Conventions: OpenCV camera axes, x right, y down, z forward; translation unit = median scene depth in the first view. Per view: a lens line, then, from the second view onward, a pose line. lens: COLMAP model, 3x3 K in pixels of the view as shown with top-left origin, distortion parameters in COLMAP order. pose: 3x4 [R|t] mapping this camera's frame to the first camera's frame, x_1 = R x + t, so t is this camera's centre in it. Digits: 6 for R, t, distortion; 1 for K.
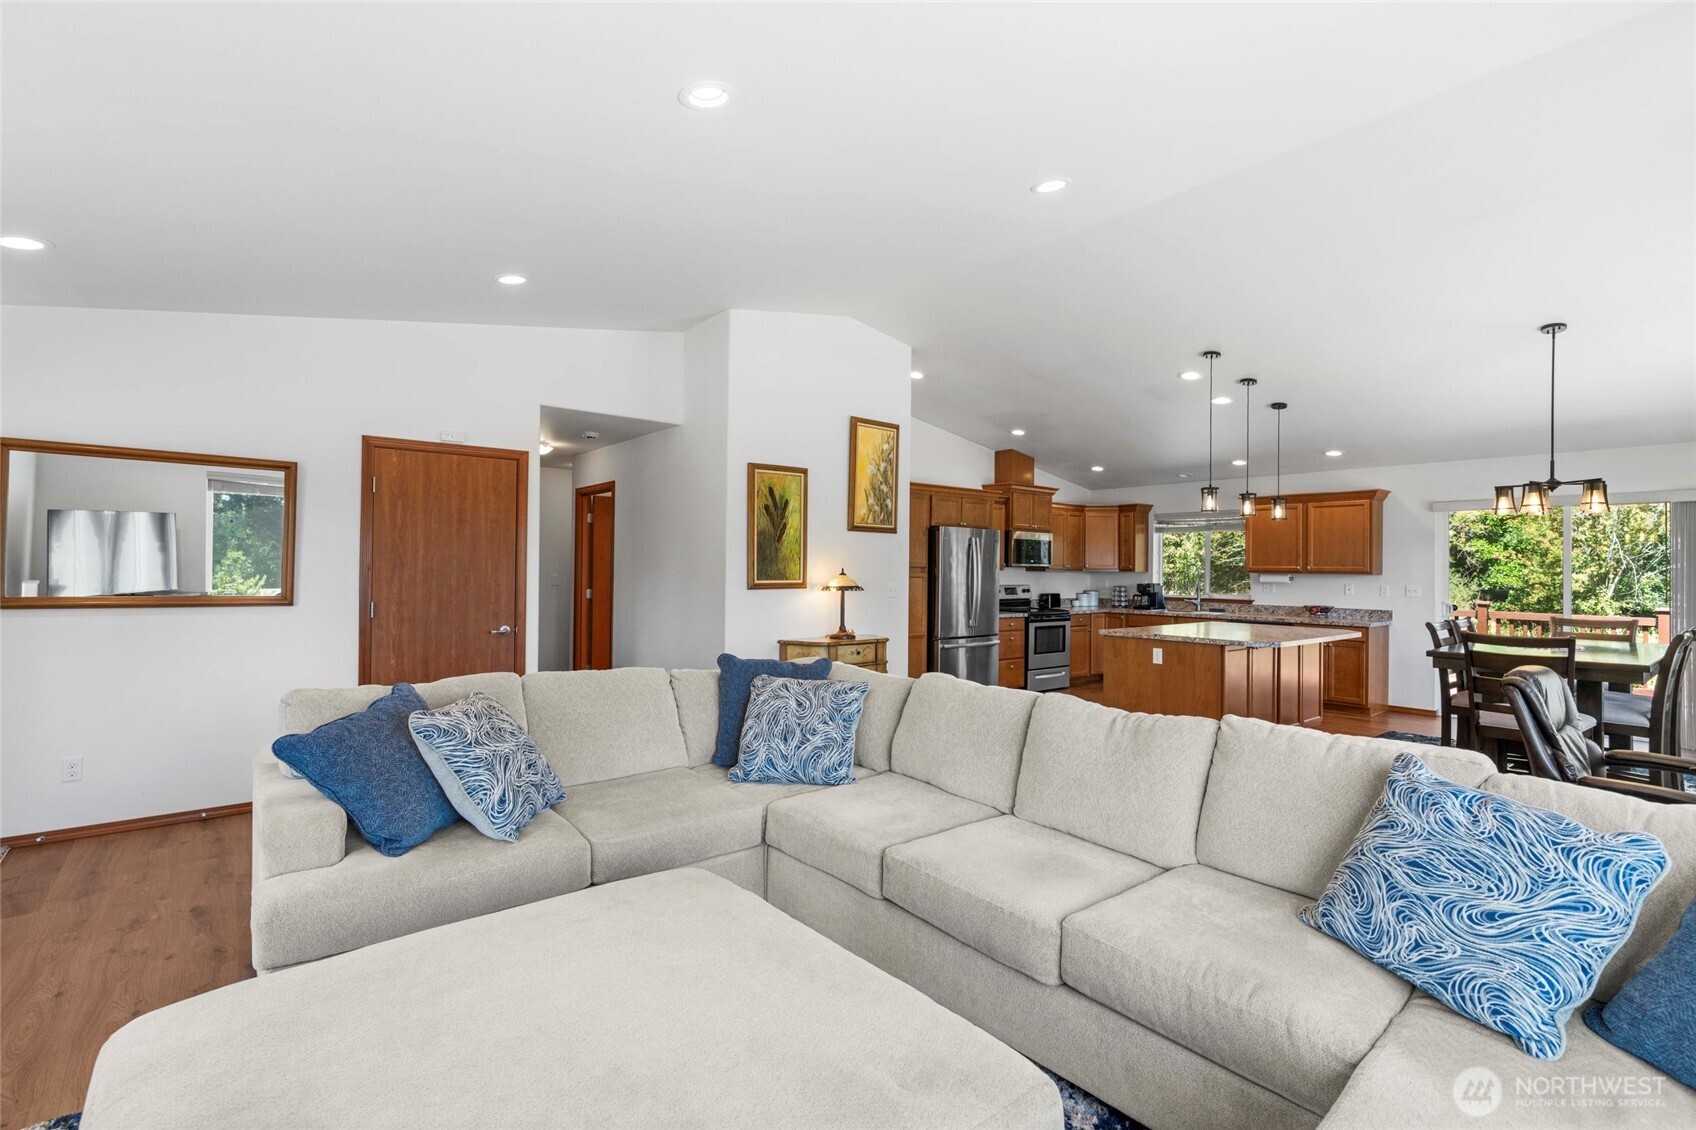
lens RADIAL K [[770.7, 0, 853.2], [0, 770.7, 567.9], [0, 0, 1]] dist [-0.006458, 0.003764]
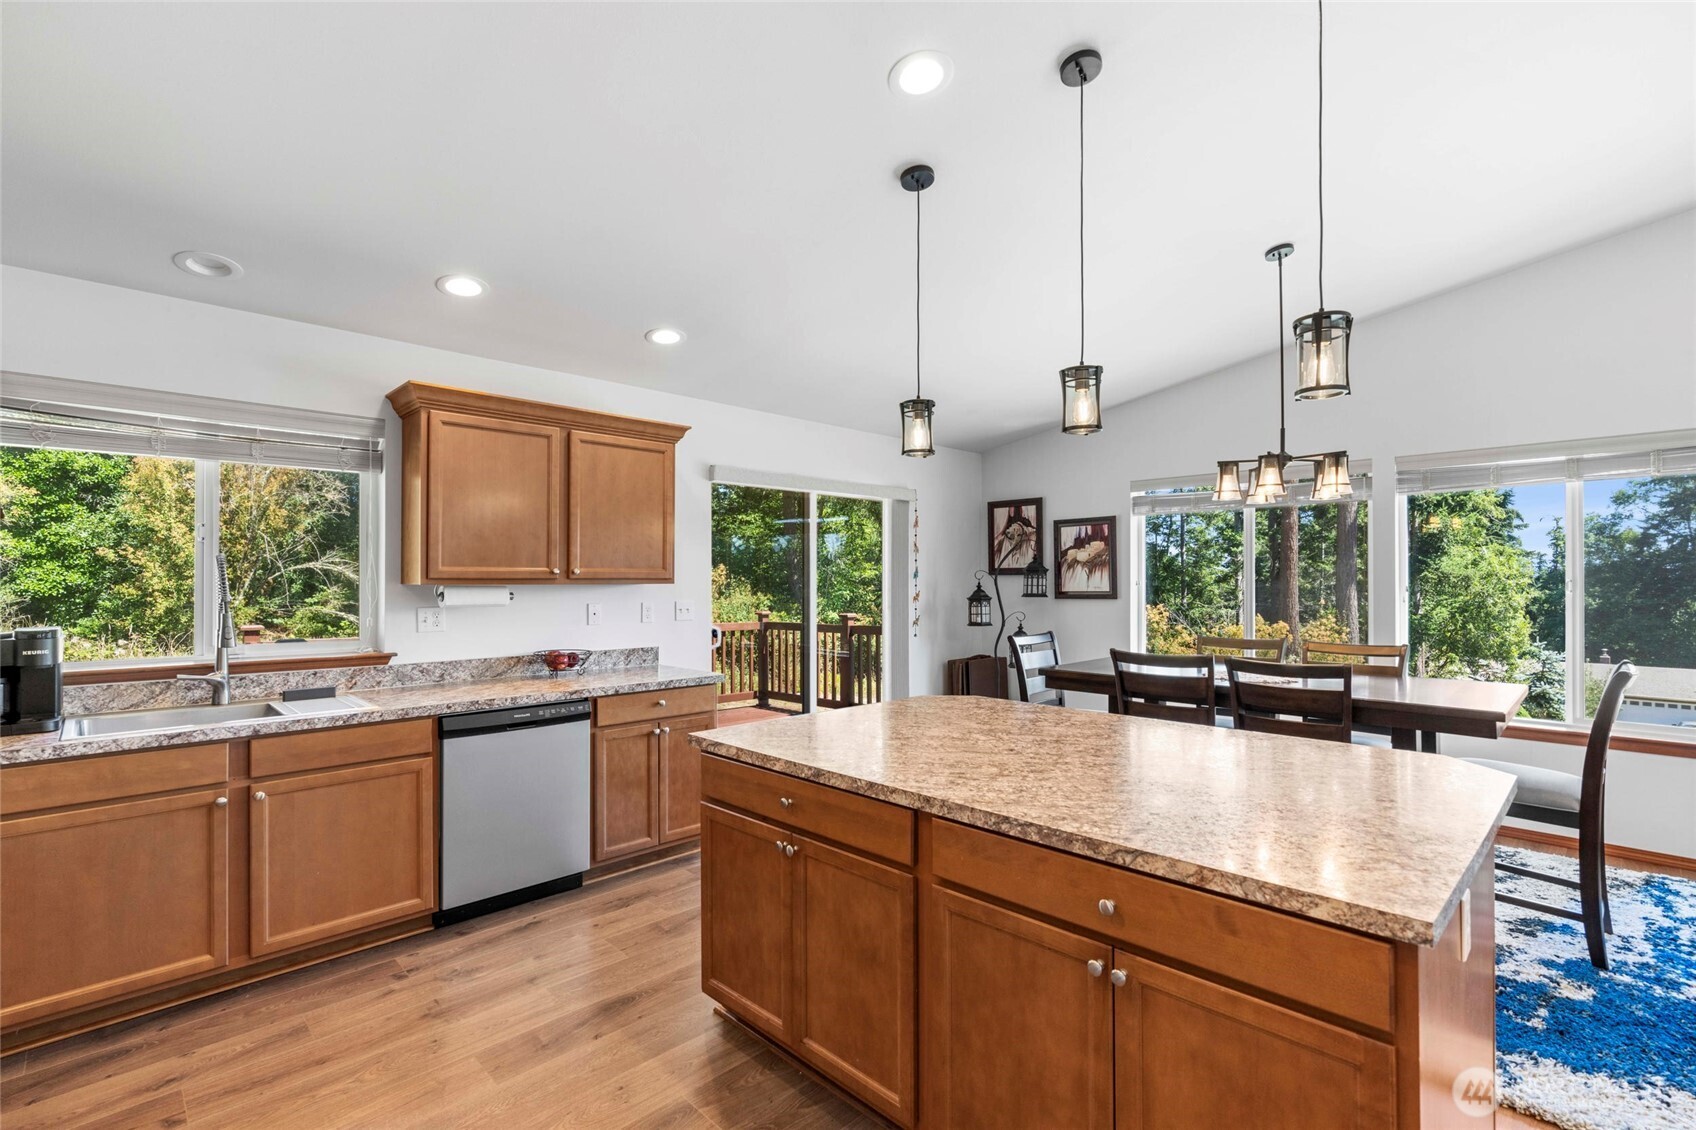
lens RADIAL K [[766.5, 0, 854.7], [0, 766.5, 574.1], [0, 0, 1]] dist [-0.003749, 0.000923]
pose [[-0.095352, -0.003376, 0.995438, 0.119615], [-0.000934, 0.999994, 0.003302, 0.000066], [-0.995443, -0.000615, -0.095355, 0.877883]]
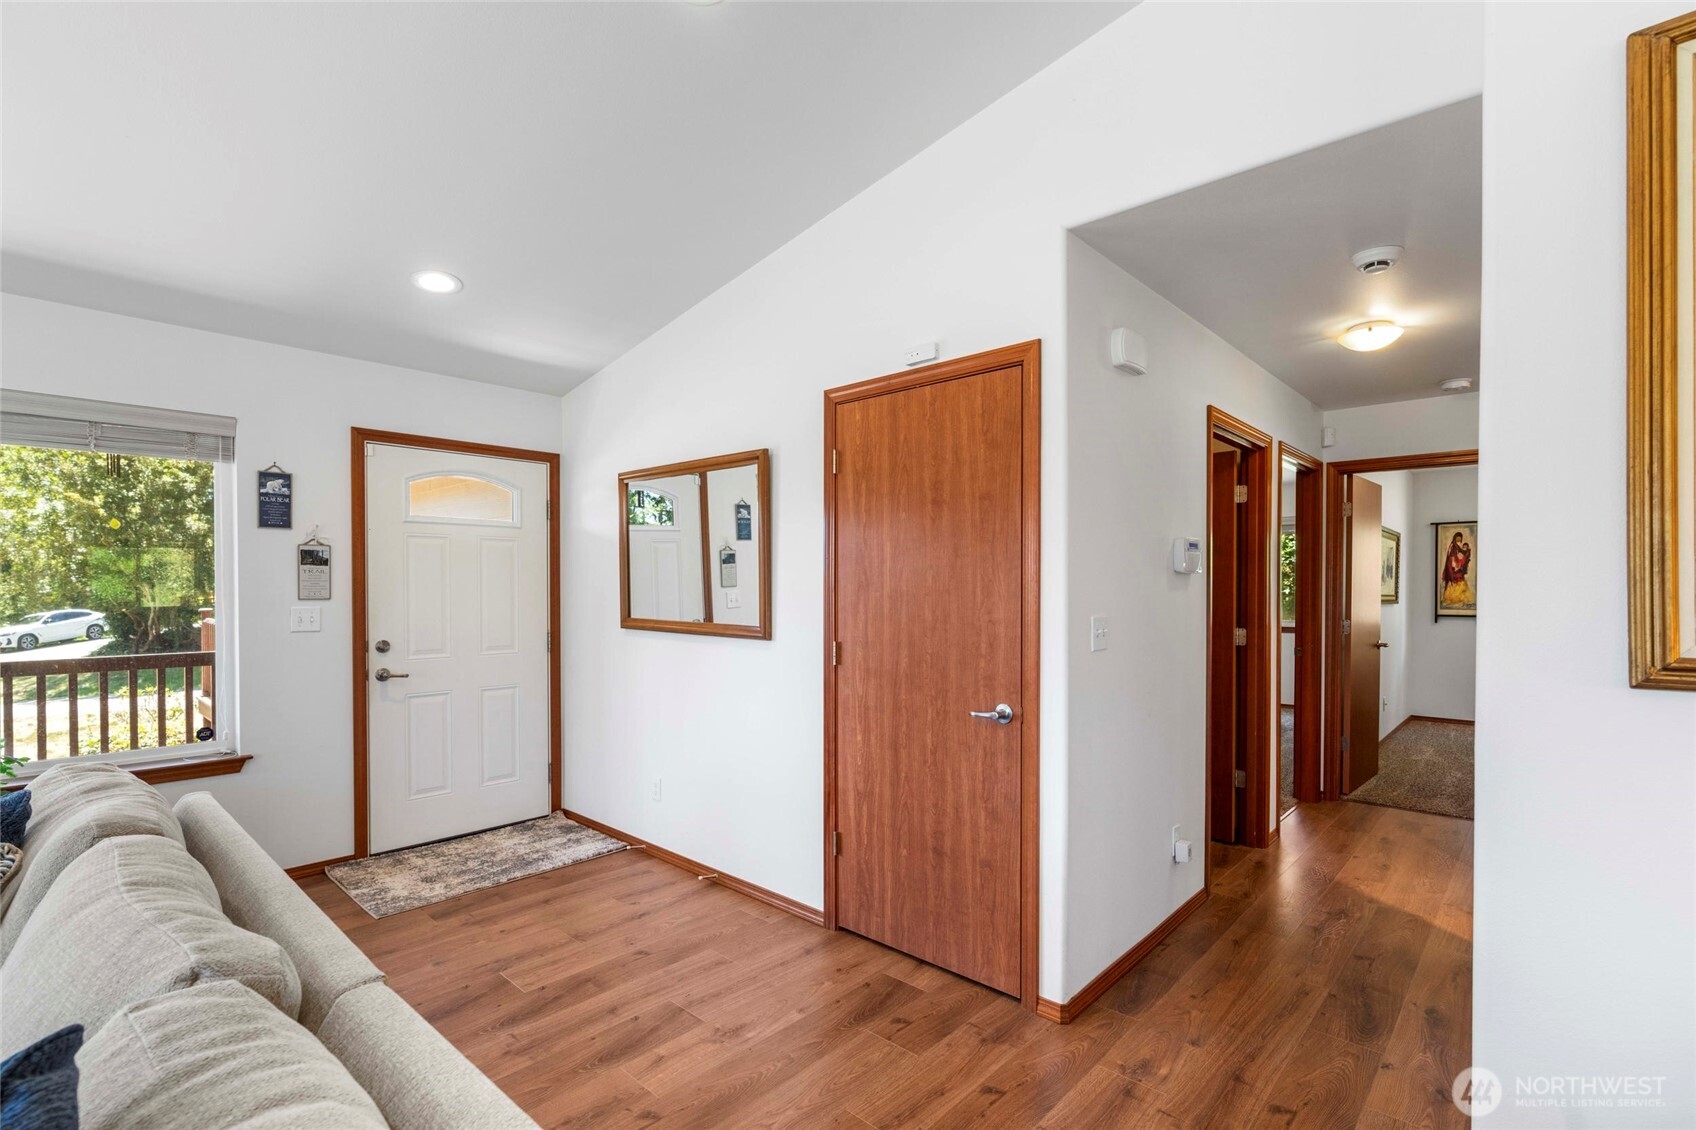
lens RADIAL K [[786.1, 0, 852.4], [0, 786.1, 591.7], [0, 0, 1]] dist [0.000028, 0.000620]
pose [[0.137586, -0.004178, -0.990481, 0.023383], [0.002035, 0.999990, -0.003935, 0.002696], [0.990488, -0.001475, 0.137593, 0.530383]]
